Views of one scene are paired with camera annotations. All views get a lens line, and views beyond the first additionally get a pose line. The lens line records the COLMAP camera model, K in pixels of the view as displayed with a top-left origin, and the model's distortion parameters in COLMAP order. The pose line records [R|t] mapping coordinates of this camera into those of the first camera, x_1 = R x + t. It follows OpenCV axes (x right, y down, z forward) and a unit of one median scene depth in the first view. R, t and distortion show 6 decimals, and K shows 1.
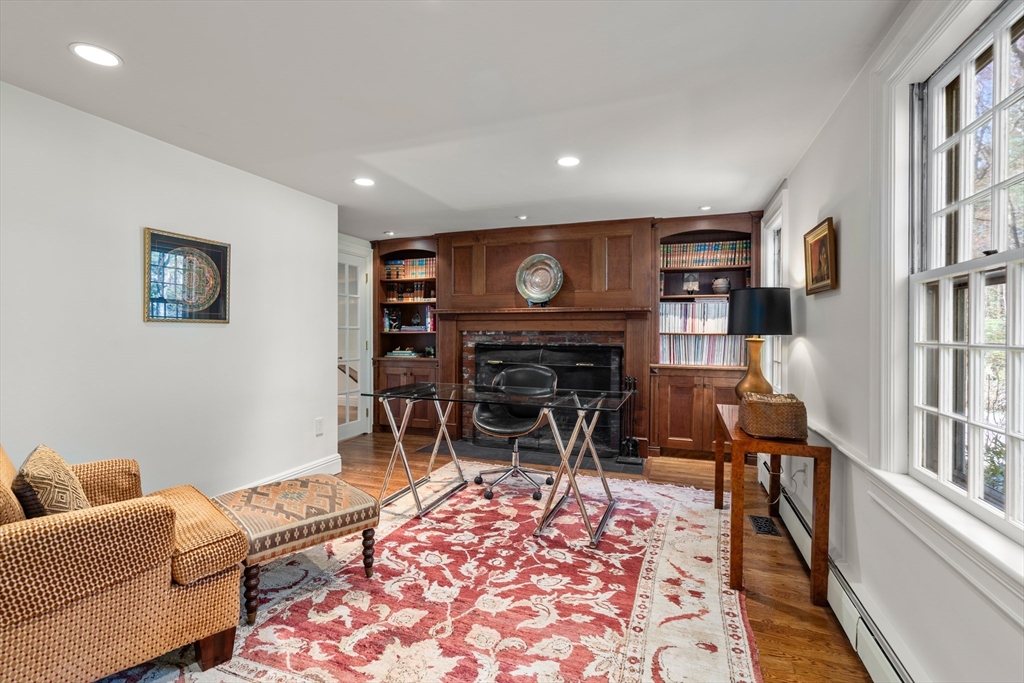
lens RADIAL K [[469.8, 0, 514.4], [0, 469.8, 337.3], [0, 0, 1]] dist [0.004189, 0.000764]
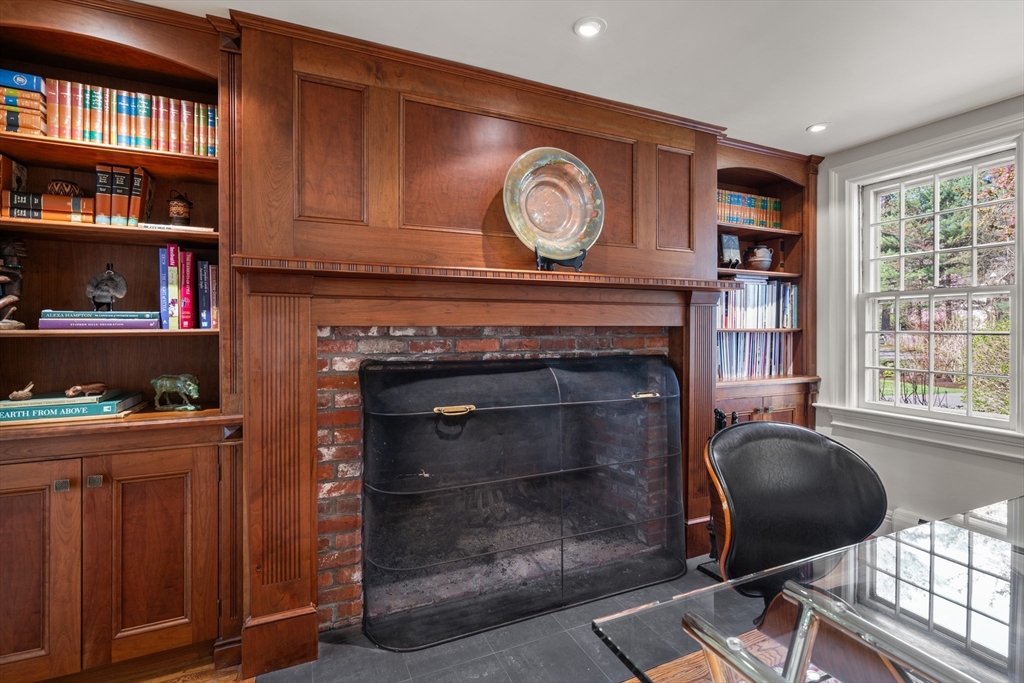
lens RADIAL K [[469.8, 0, 500.4], [0, 469.8, 323.0], [0, 0, 1]] dist [0.004189, 0.000764]
pose [[0.723265, 0.001824, 0.690568, -0.254202], [0.007412, 0.999918, -0.010404, -0.011445], [-0.690530, 0.012644, 0.723193, 0.657130]]
